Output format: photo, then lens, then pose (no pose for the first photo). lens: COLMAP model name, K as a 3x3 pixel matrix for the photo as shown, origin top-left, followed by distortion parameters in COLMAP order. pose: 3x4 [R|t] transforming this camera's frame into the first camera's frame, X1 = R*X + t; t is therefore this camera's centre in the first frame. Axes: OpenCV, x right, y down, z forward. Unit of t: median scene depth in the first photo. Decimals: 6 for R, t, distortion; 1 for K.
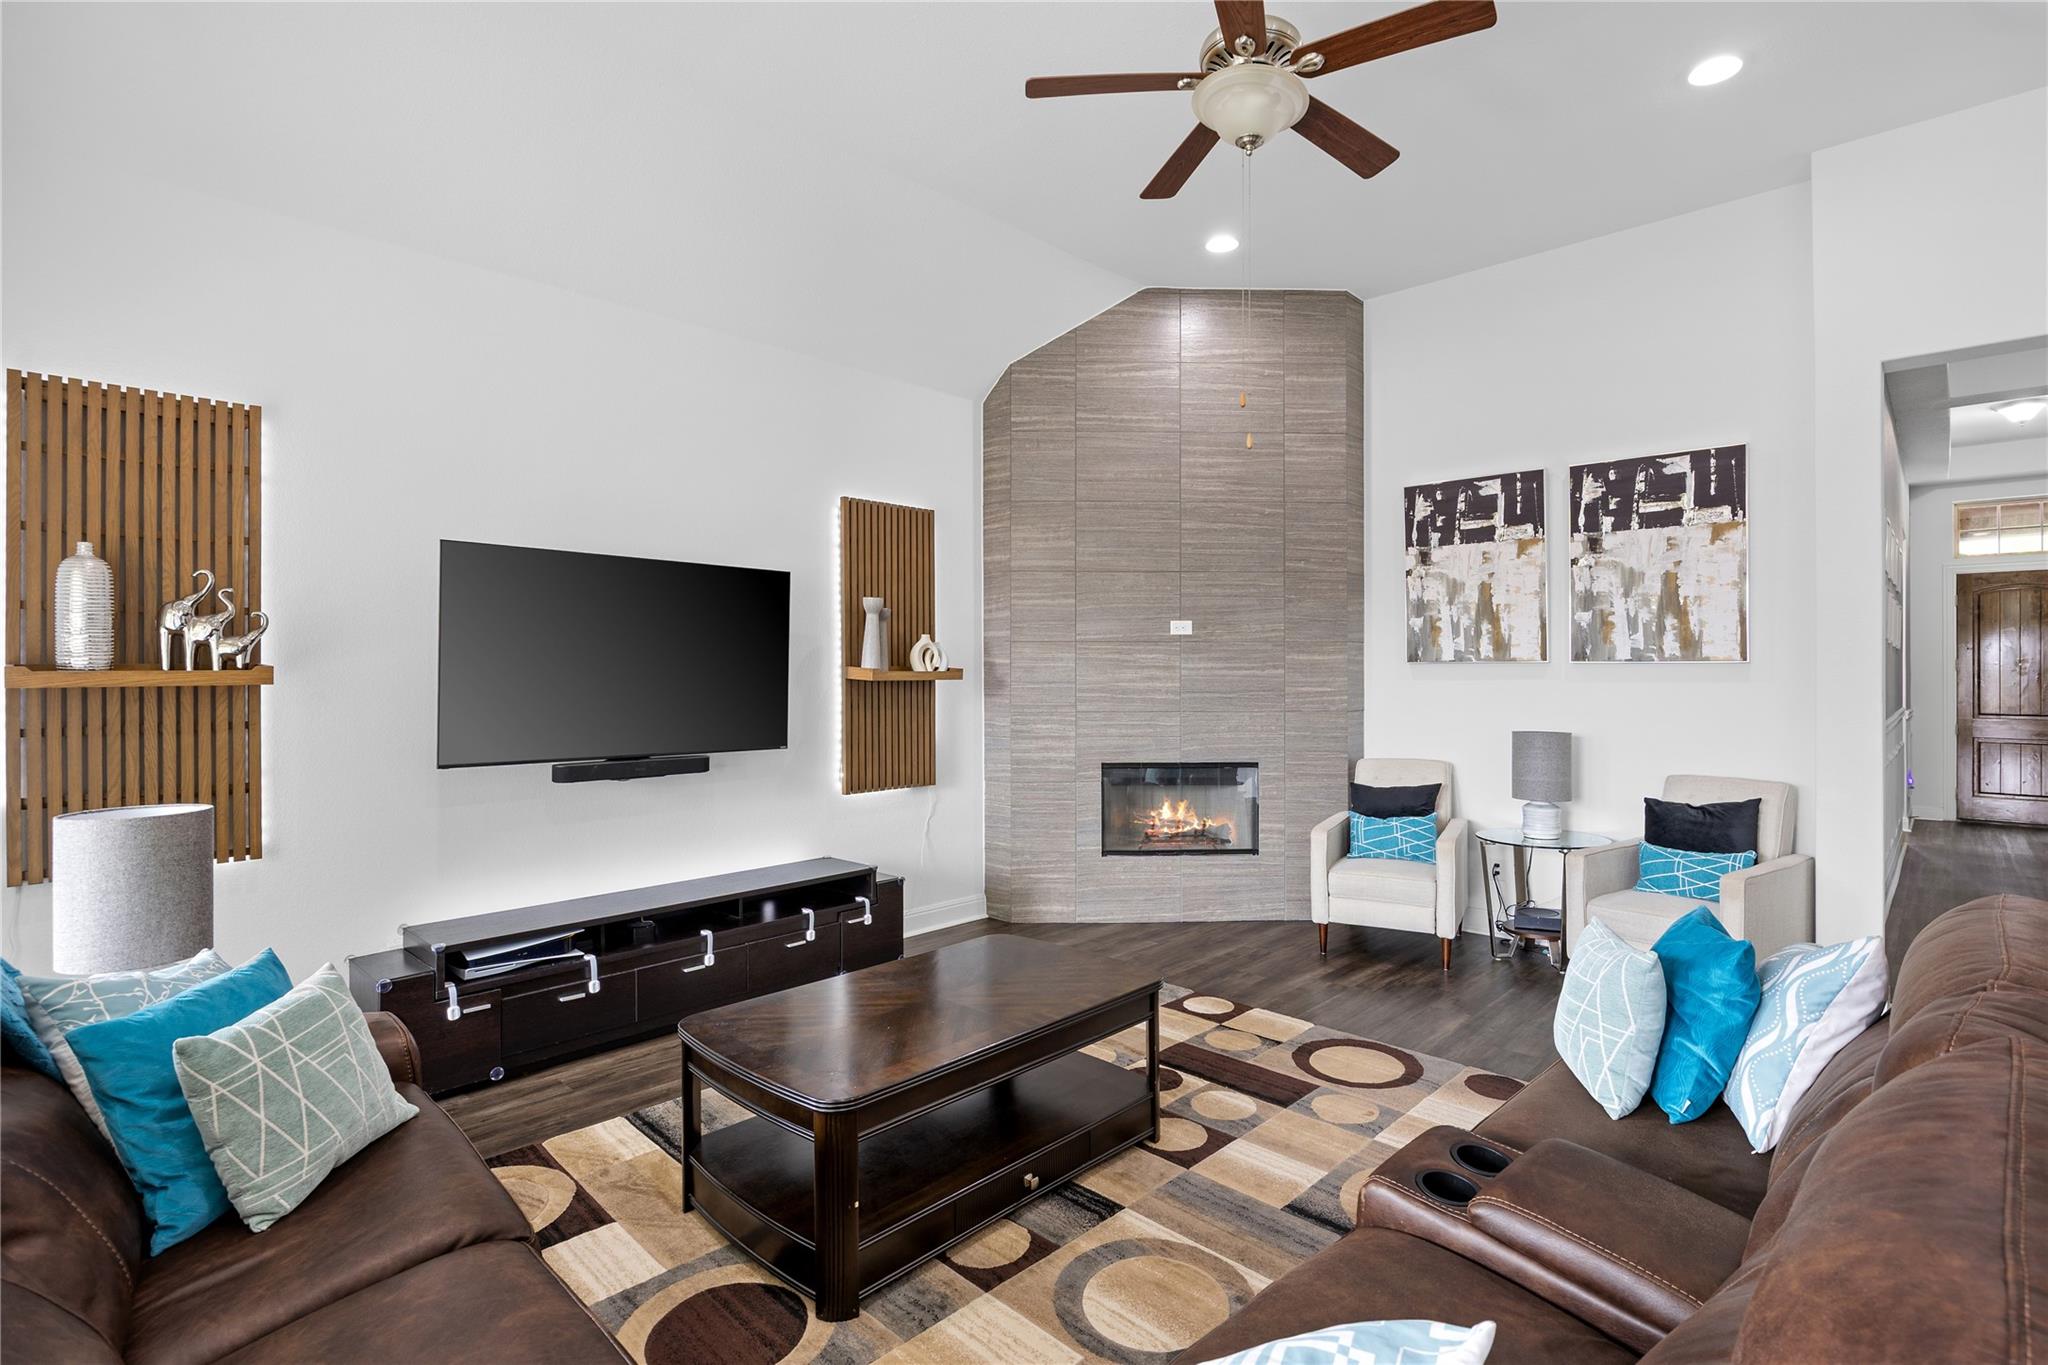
lens RADIAL K [[1020.4, 0, 1006.8], [0, 1020.4, 665.3], [0, 0, 1]] dist [-0.008888, 0.002124]
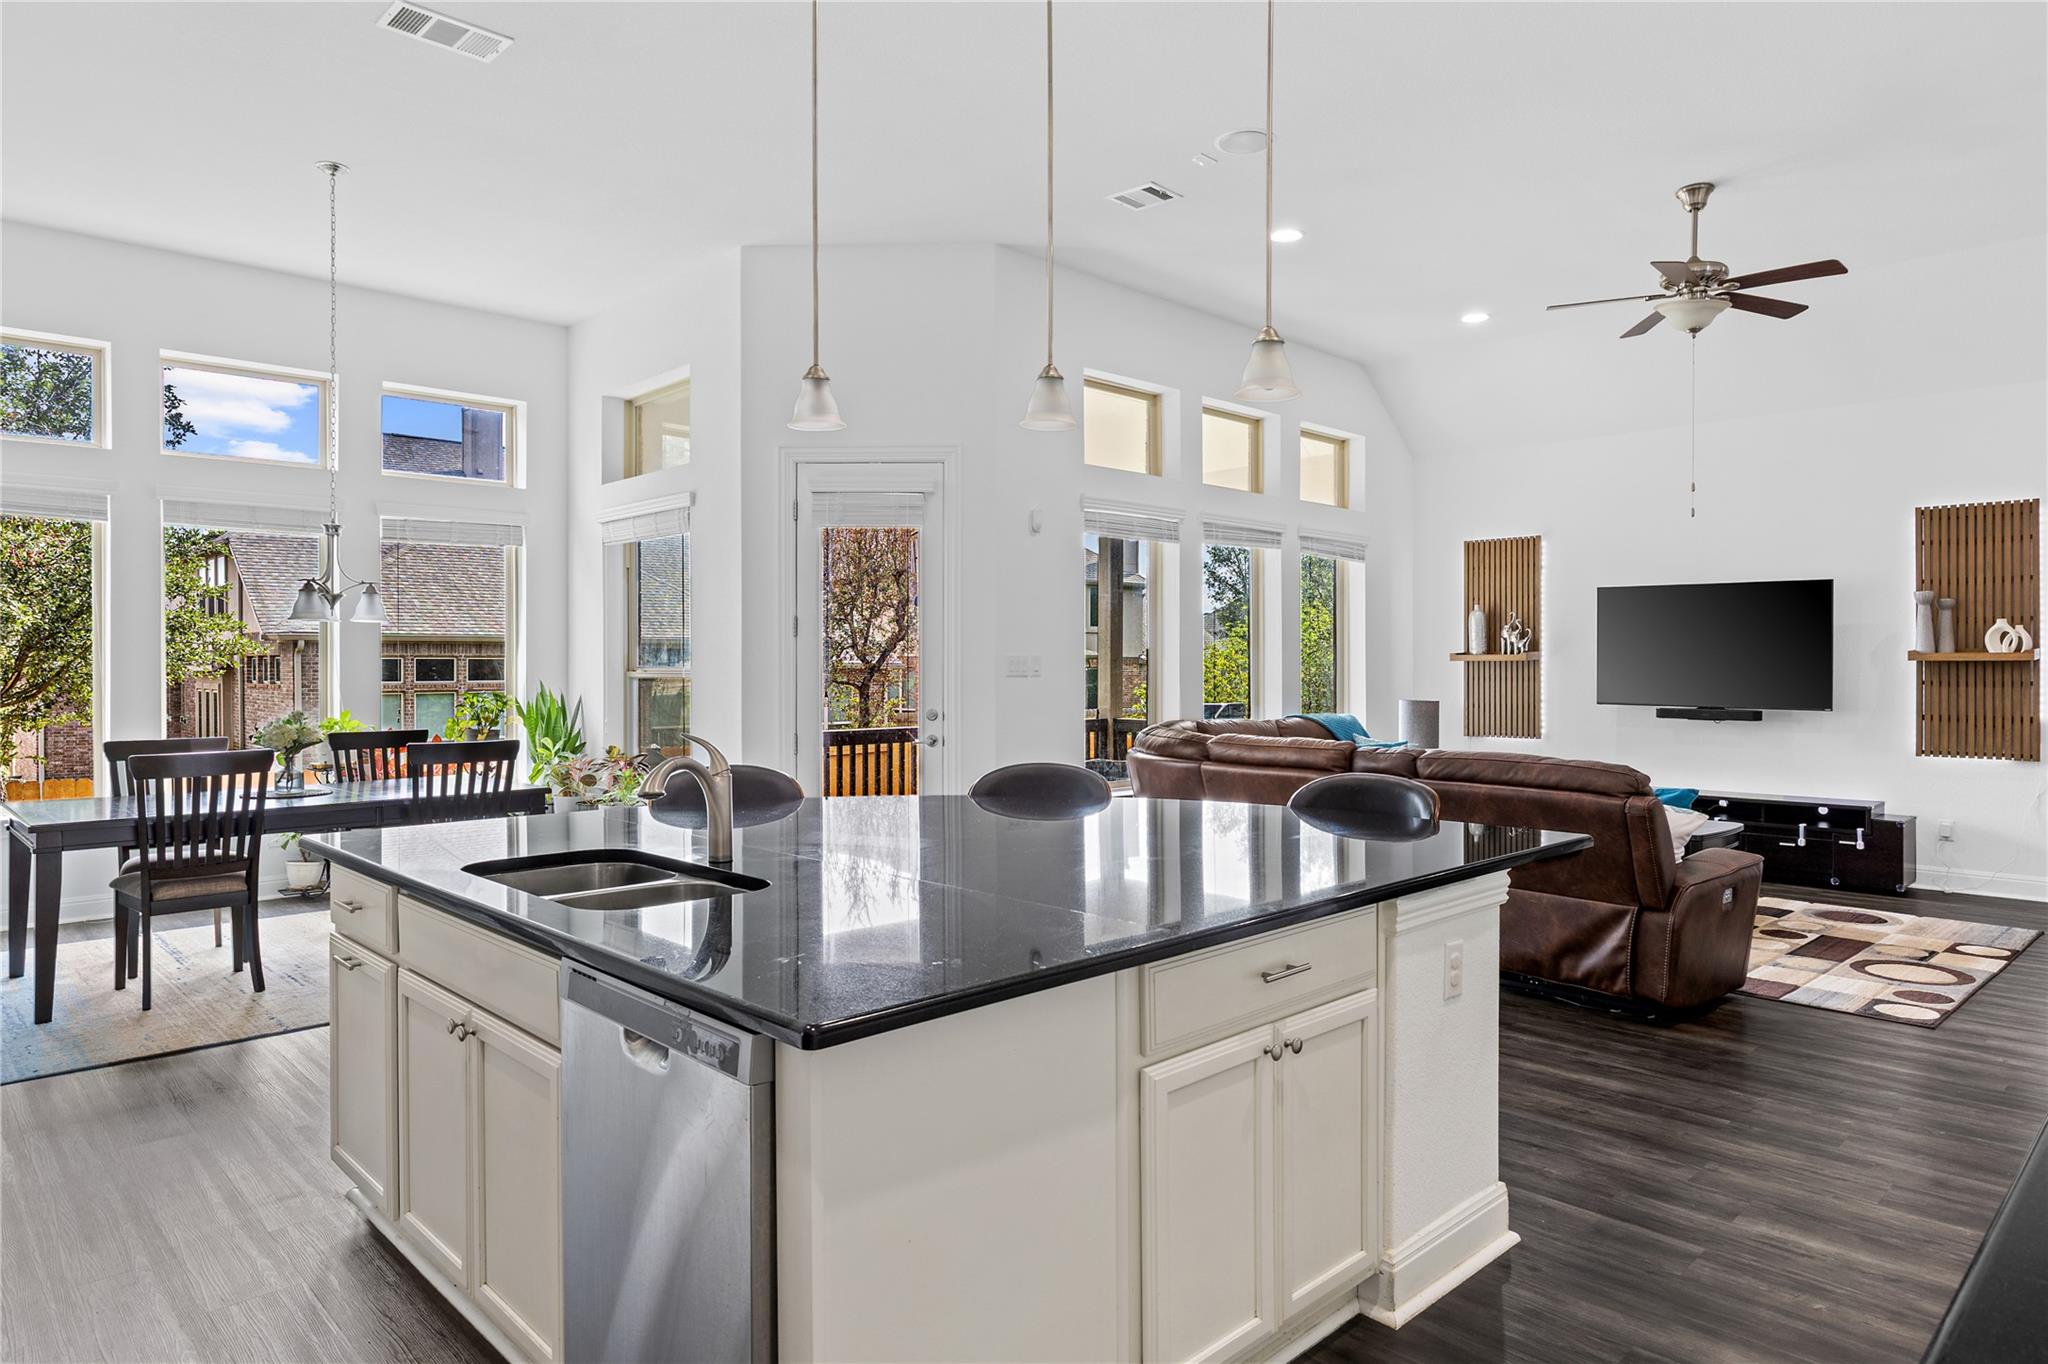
lens RADIAL K [[1236.0, 0, 1053.6], [0, 1236.0, 674.1], [0, 0, 1]] dist [-0.013120, 0.001420]
pose [[-0.056600, 0.013380, -0.998307, 1.537716], [0.011192, 0.999856, 0.012766, 0.001050], [0.998334, -0.010451, -0.056742, 0.072167]]
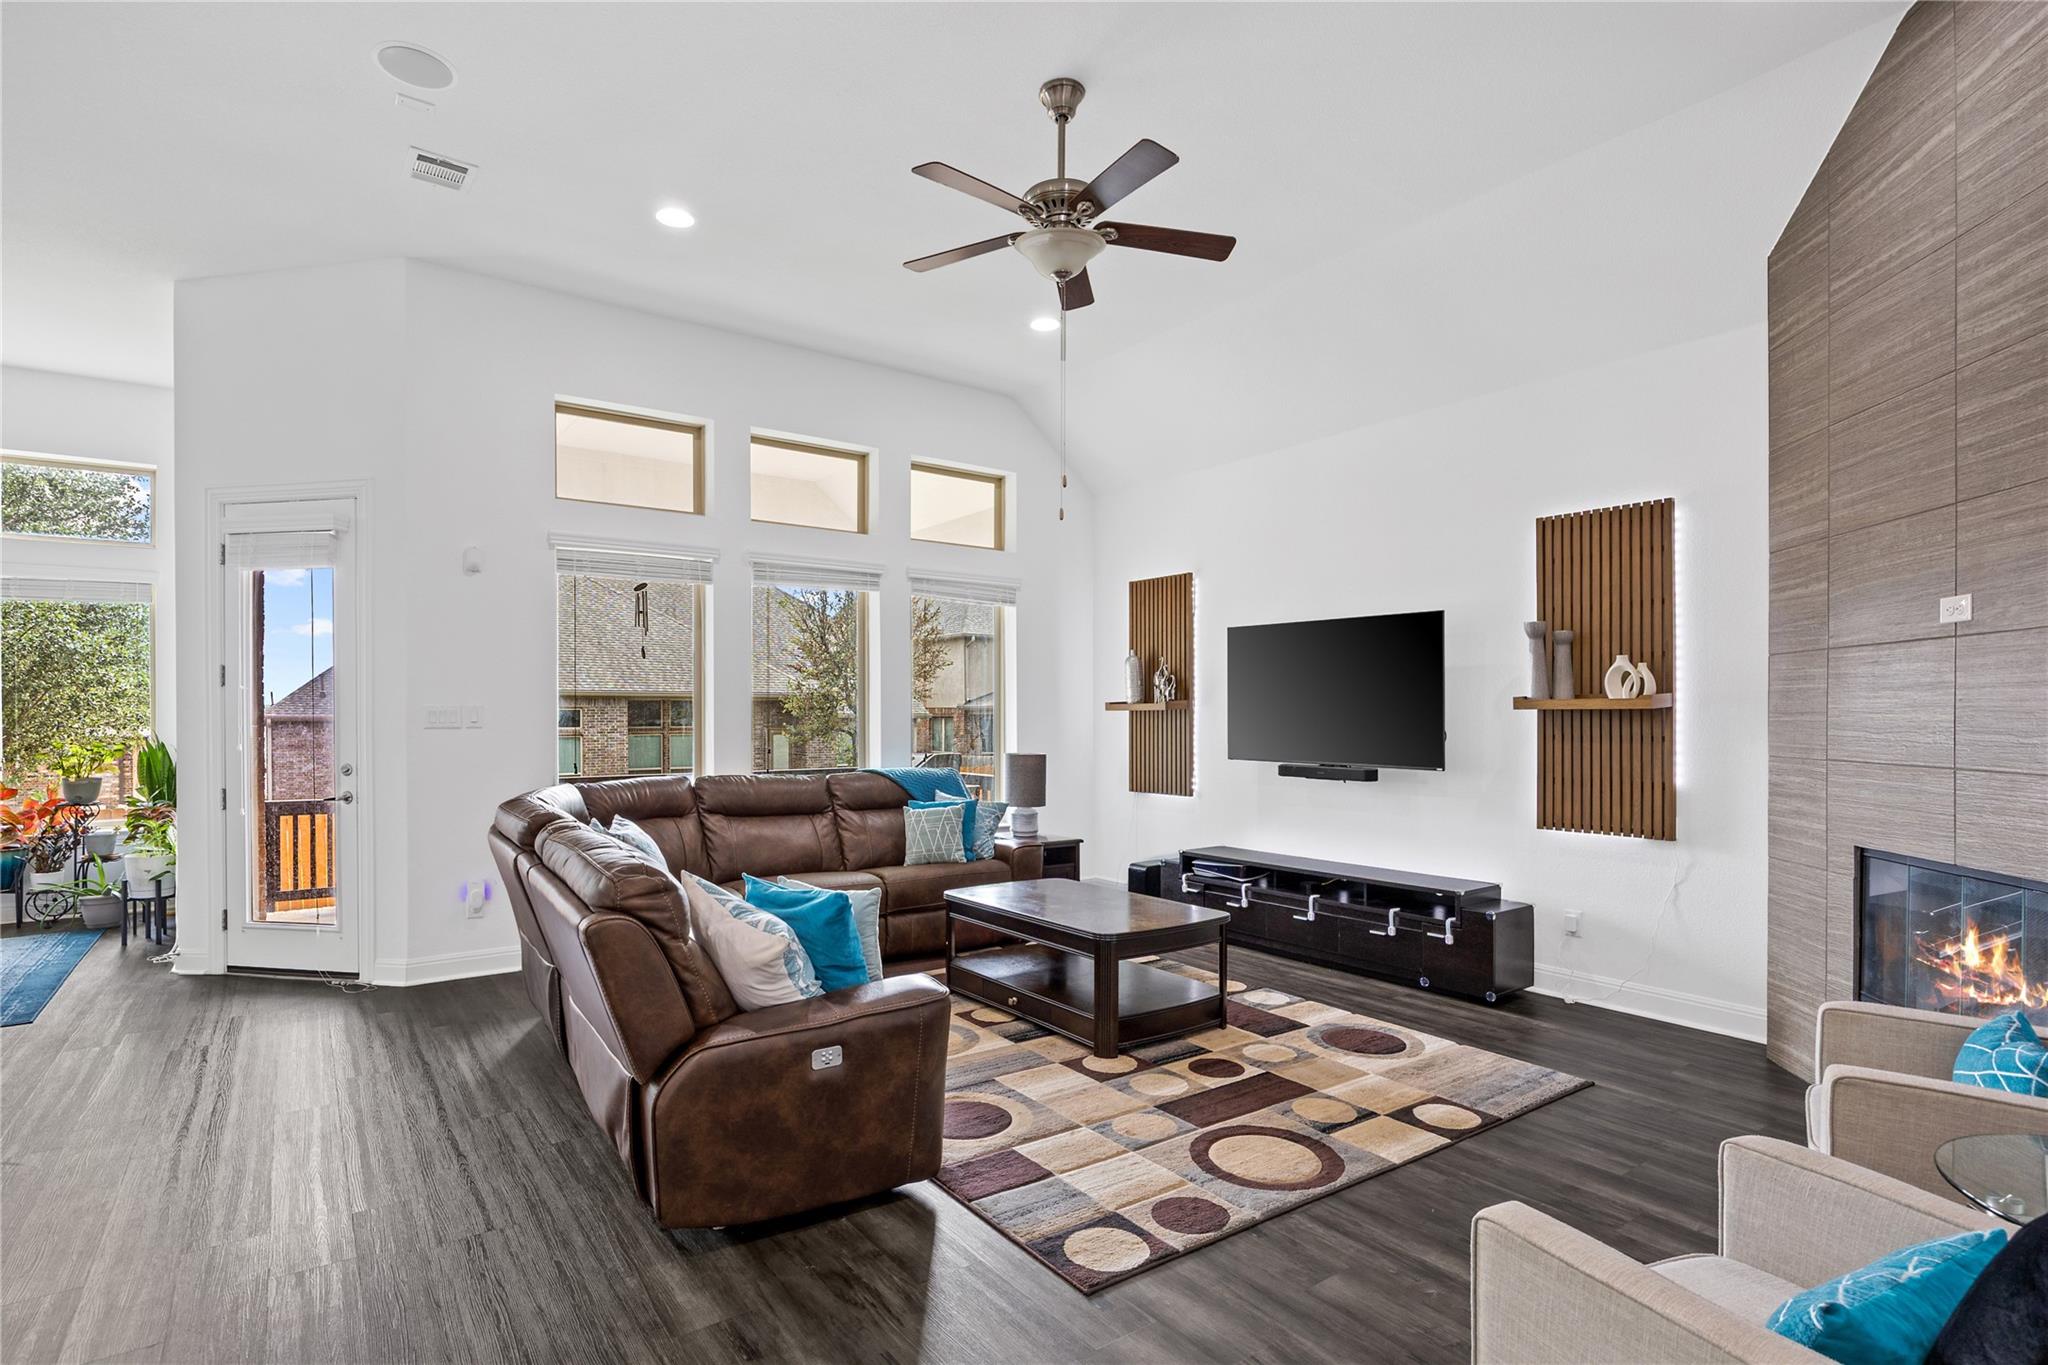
lens RADIAL K [[1020.4, 0, 988.1], [0, 1020.4, 732.3], [0, 0, 1]] dist [-0.008888, 0.002124]
pose [[-0.215821, 0.022990, -0.976162, 1.015550], [0.012608, 0.999705, 0.020757, 0.011494], [0.976352, -0.007828, -0.216047, 0.800231]]
